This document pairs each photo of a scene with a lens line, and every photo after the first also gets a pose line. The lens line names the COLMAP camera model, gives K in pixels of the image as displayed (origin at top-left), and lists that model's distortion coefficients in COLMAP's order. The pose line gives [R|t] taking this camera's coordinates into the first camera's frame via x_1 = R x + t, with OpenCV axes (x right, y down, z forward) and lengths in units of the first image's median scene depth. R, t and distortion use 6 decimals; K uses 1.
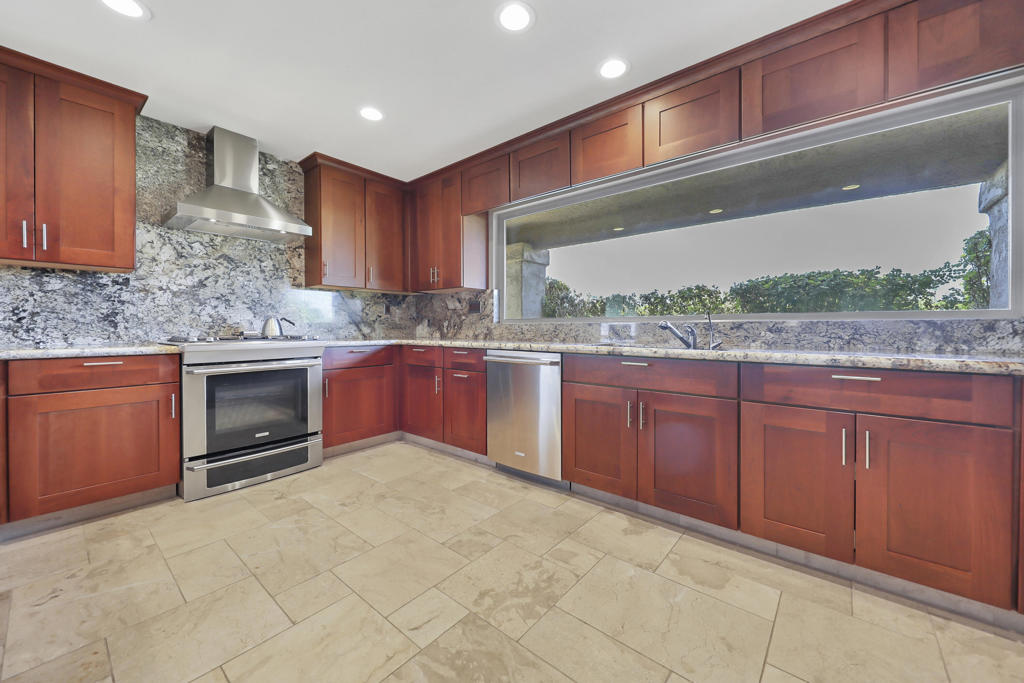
lens RADIAL K [[383.6, 0, 510.4], [0, 383.6, 328.9], [0, 0, 1]] dist [-0.001321, -0.000327]
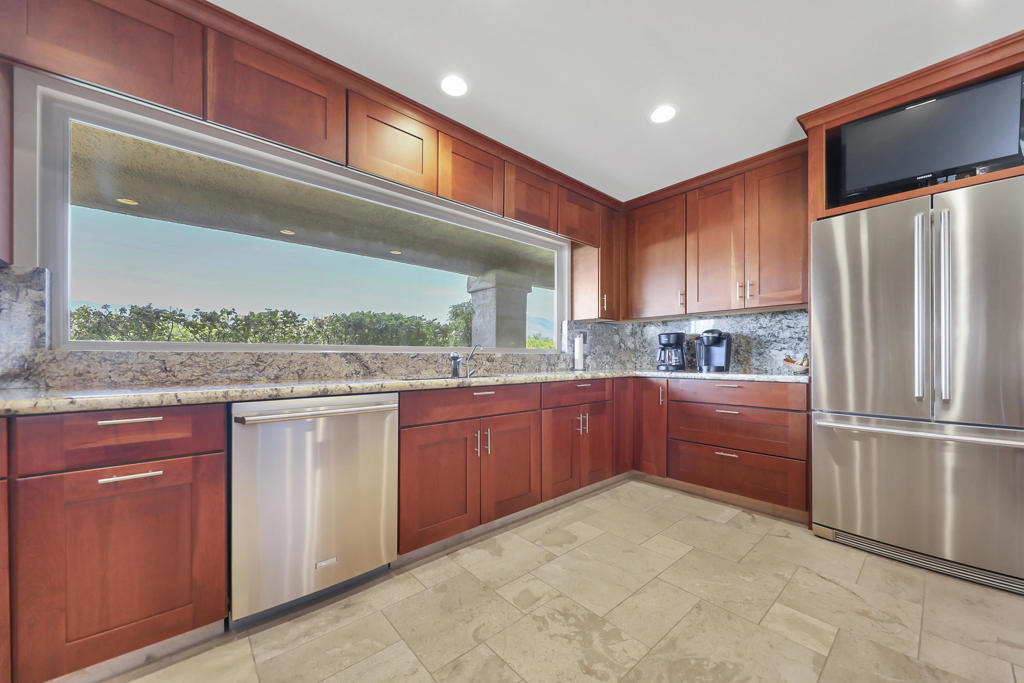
lens RADIAL K [[374.1, 0, 530.2], [0, 374.1, 359.1], [0, 0, 1]] dist [-0.000227, -0.002884]
pose [[0.132918, -0.004429, 0.991117, -0.519688], [0.003901, 0.999985, 0.003945, -0.004430], [-0.991119, 0.003342, 0.132933, 0.579614]]
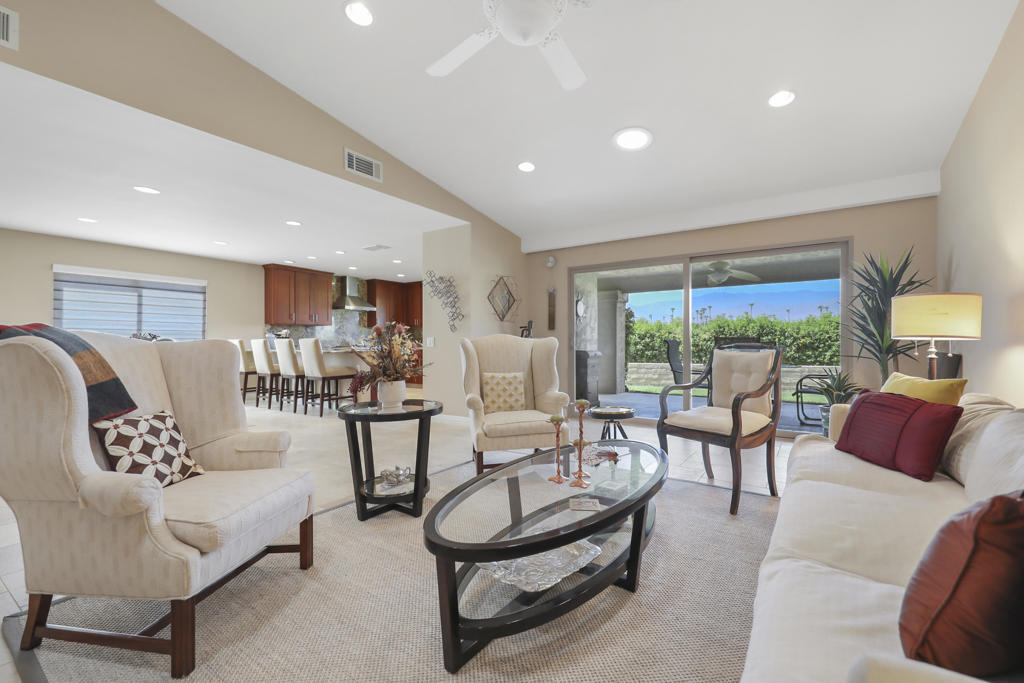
lens RADIAL K [[435.0, 0, 512.0], [0, 435.0, 341.5], [0, 0, 1]] dist [-0.000763, -0.000812]
pose [[0.994090, -0.001390, 0.108546, 0.146799], [0.002042, 0.999981, -0.005899, 0.008019], [-0.108536, 0.006086, 0.994074, -2.598802]]
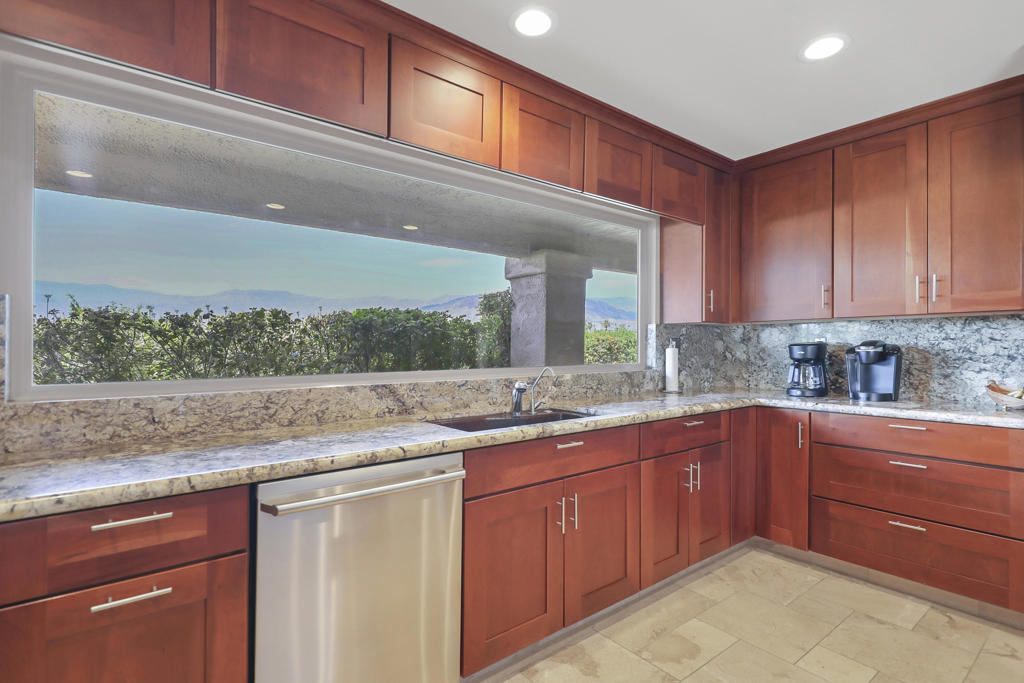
lens RADIAL K [[495.2, 0, 537.0], [0, 495.2, 345.4], [0, 0, 1]] dist [0.002413, -0.000541]
pose [[0.186904, 0.005283, 0.982364, -0.497063], [0.008113, 0.999943, -0.006921, -0.075132], [-0.982345, 0.009263, 0.186851, 0.688894]]
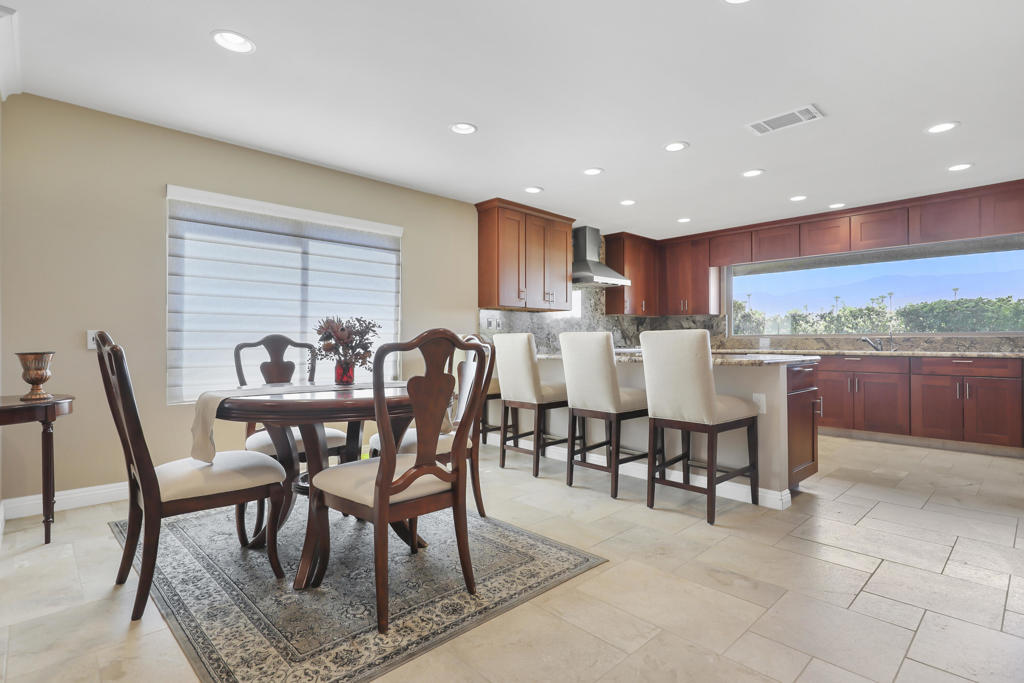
lens RADIAL K [[508.7, 0, 519.6], [0, 508.7, 337.8], [0, 0, 1]] dist [0.001905, -0.001340]
pose [[0.995882, -0.002752, -0.090617, -0.900446], [0.001860, 0.999949, -0.009921, 0.003871], [0.090639, 0.009712, 0.995836, -1.389861]]
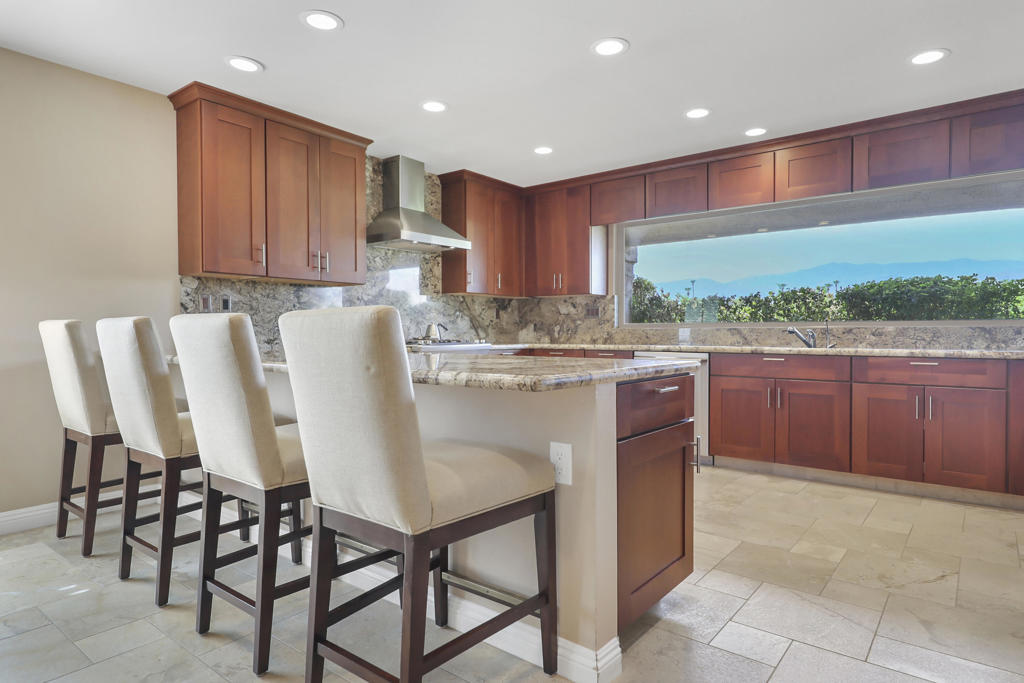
lens RADIAL K [[583.5, 0, 518.1], [0, 583.5, 339.7], [0, 0, 1]] dist [0.005046, 0.001196]
pose [[0.999140, -0.001534, 0.041432, -0.510162], [0.001107, 0.999946, 0.010320, 0.000534], [-0.041445, -0.010265, 0.999088, -0.782086]]
